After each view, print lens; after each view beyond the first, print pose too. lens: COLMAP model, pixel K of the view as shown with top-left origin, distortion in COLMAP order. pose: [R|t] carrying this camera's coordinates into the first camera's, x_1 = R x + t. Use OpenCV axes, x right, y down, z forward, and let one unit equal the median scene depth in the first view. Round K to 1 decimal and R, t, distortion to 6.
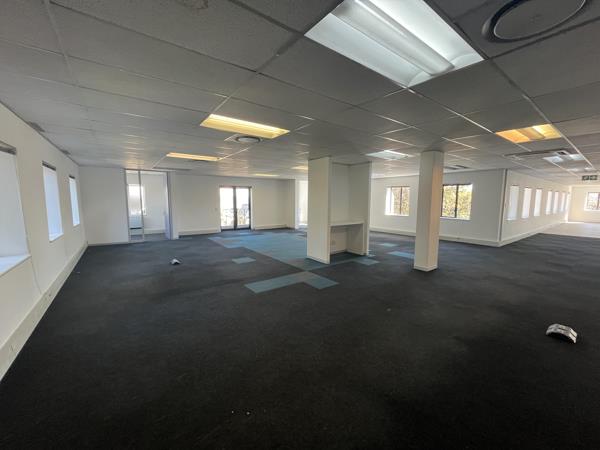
lens RADIAL K [[240.0, 0, 297.7], [0, 240.0, 225.1], [0, 0, 1]] dist [0.000228, -0.004692]
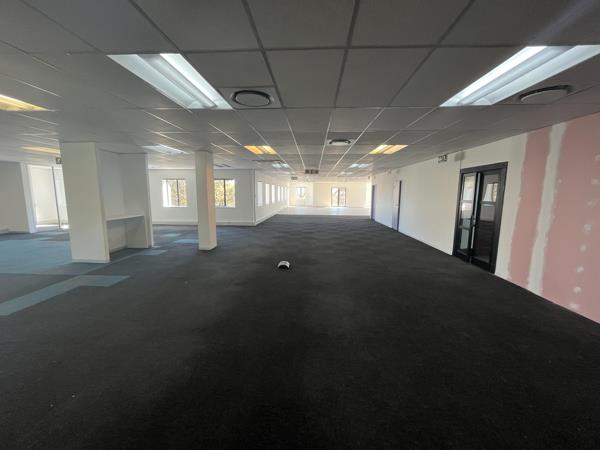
lens RADIAL K [[240.0, 0, 297.7], [0, 240.0, 225.1], [0, 0, 1]] dist [0.000228, -0.004692]
pose [[0.639087, -0.104478, 0.762005, -0.079837], [0.080453, 0.994377, 0.068864, 0.014429], [-0.764915, 0.017296, 0.643899, -0.112908]]
